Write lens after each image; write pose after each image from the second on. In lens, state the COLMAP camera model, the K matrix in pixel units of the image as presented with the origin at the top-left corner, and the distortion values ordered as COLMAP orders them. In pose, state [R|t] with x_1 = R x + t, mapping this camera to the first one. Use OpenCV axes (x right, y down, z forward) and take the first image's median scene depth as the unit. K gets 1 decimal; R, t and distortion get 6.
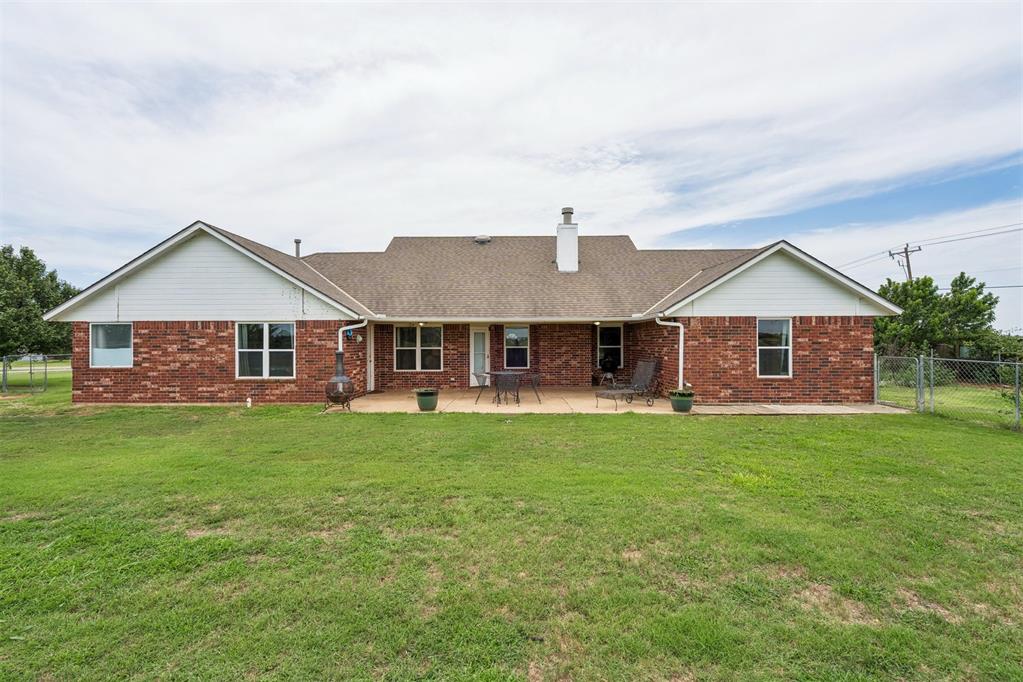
lens RADIAL K [[461.4, 0, 515.1], [0, 461.4, 341.1], [0, 0, 1]] dist [0.002153, 0.000543]
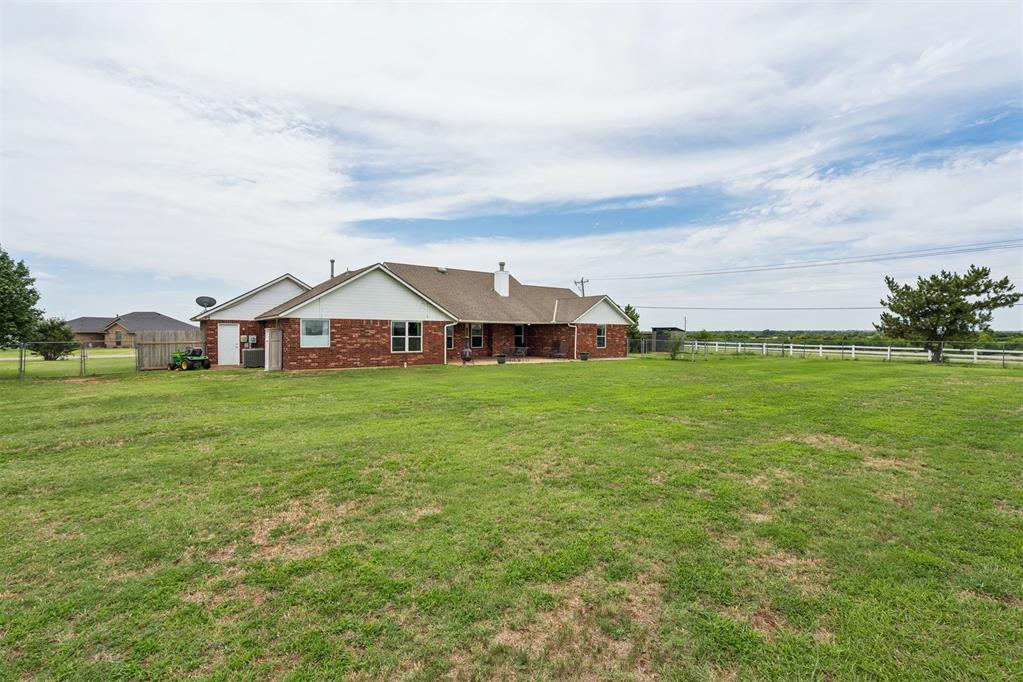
lens RADIAL K [[471.0, 0, 511.2], [0, 471.0, 339.1], [0, 0, 1]] dist [0.001586, 0.000586]
pose [[0.792920, 0.000492, 0.609325, -1.342524], [-0.009012, 0.999900, 0.010920, 0.005423], [-0.609259, -0.014150, 0.792845, -0.715228]]
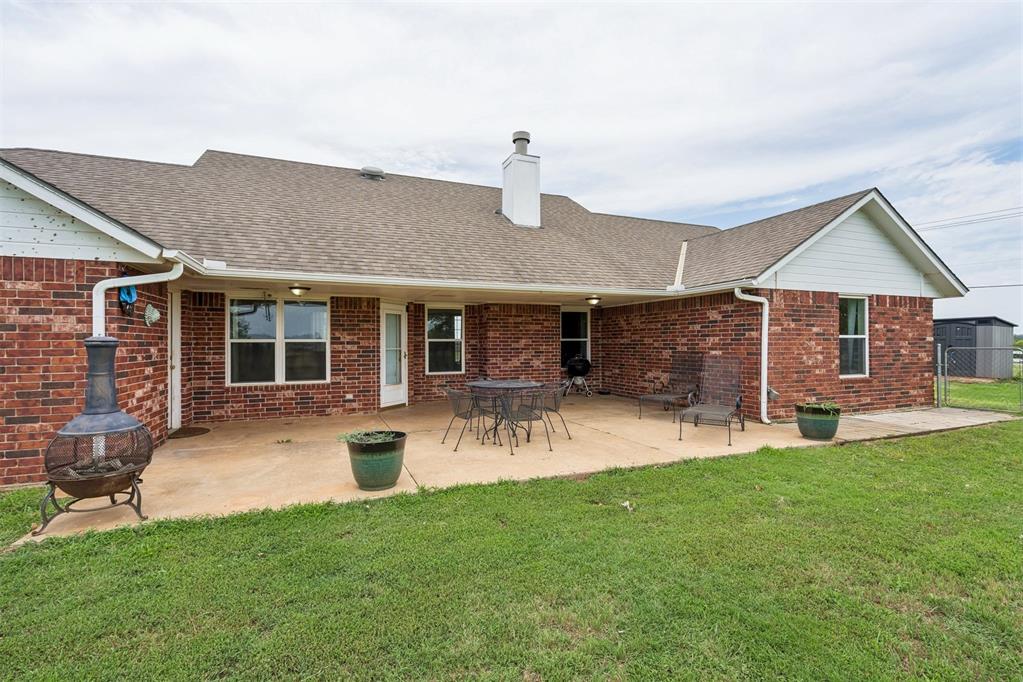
lens RADIAL K [[458.5, 0, 508.8], [0, 458.5, 338.6], [0, 0, 1]] dist [-0.002332, 0.000321]
pose [[0.923145, 0.002662, 0.384443, -0.209200], [0.001312, 0.999948, -0.010074, 0.023117], [-0.384450, 0.009804, 0.923094, 0.516548]]
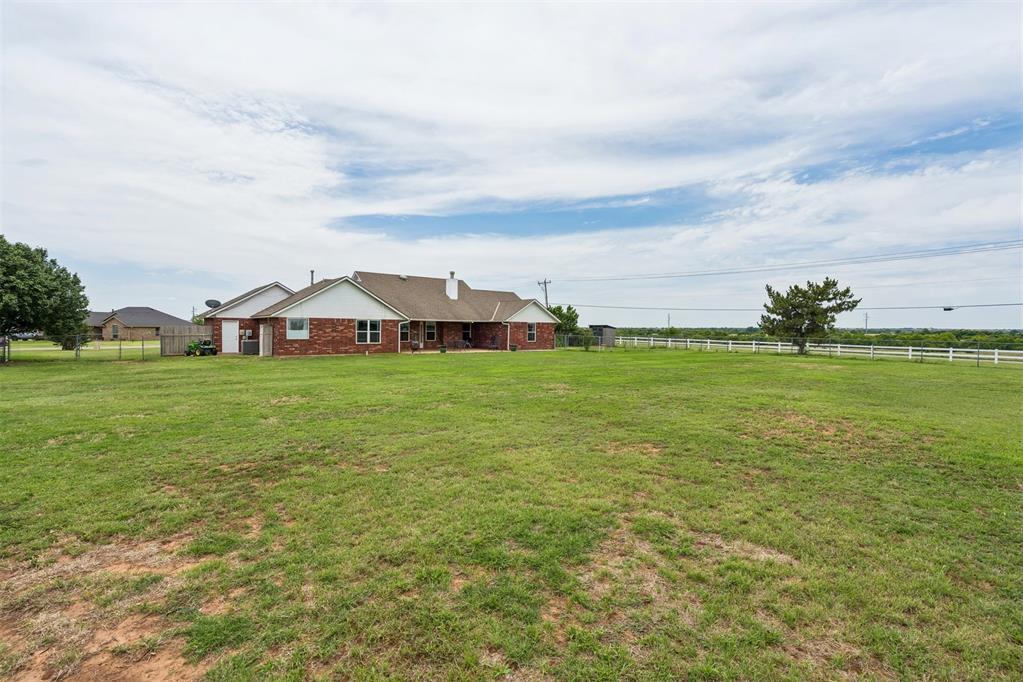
lens RADIAL K [[473.3, 0, 523.9], [0, 473.3, 310.8], [0, 0, 1]] dist [-0.004858, -0.000202]
pose [[0.768863, 0.036312, 0.638382, -1.493667], [-0.014562, 0.999122, -0.039293, -0.003060], [-0.639248, 0.020914, 0.768716, -1.409007]]
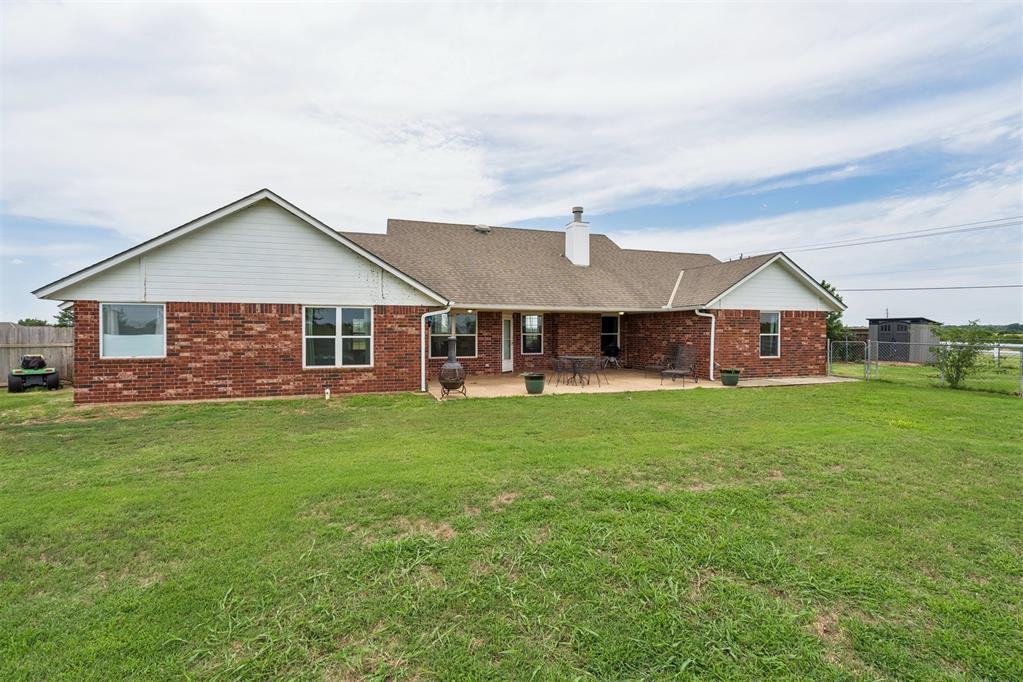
lens RADIAL K [[464.3, 0, 512.1], [0, 464.3, 335.5], [0, 0, 1]] dist [0.000029, 0.000106]
pose [[0.944494, 0.000288, 0.328528, -0.518085], [-0.004461, 0.999919, 0.011948, 0.004497], [-0.328498, -0.012750, 0.944419, 0.012589]]
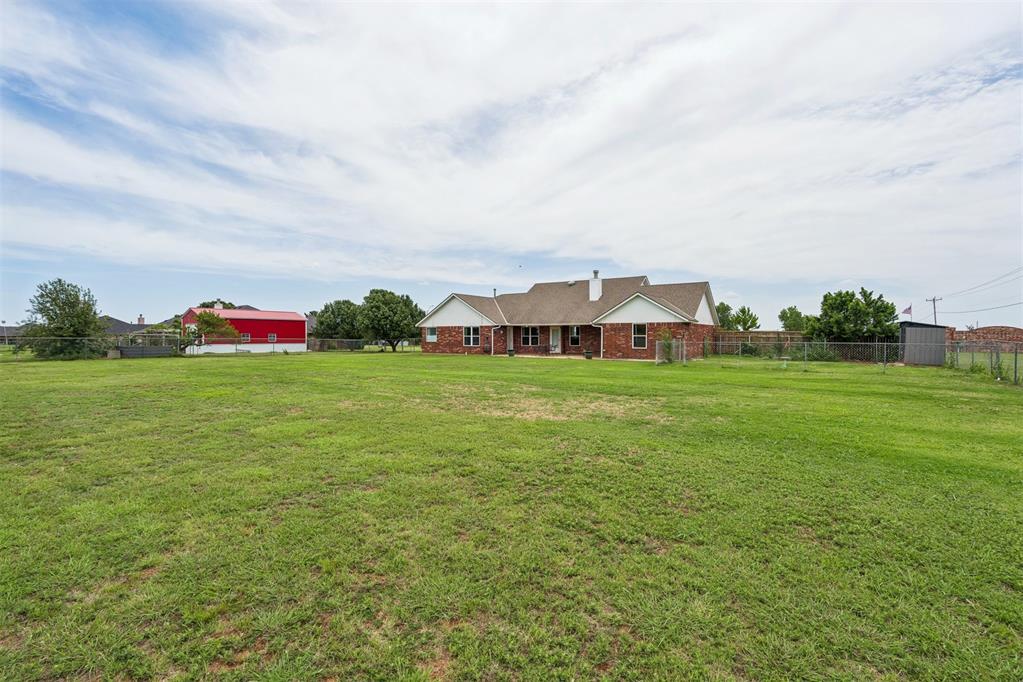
lens RADIAL K [[458.5, 0, 508.8], [0, 458.5, 338.6], [0, 0, 1]] dist [-0.002332, 0.000321]
pose [[0.847971, 0.007131, -0.529994, 1.193721], [-0.001754, 0.999942, 0.010647, 0.004140], [0.530039, -0.008099, 0.847935, -1.329461]]
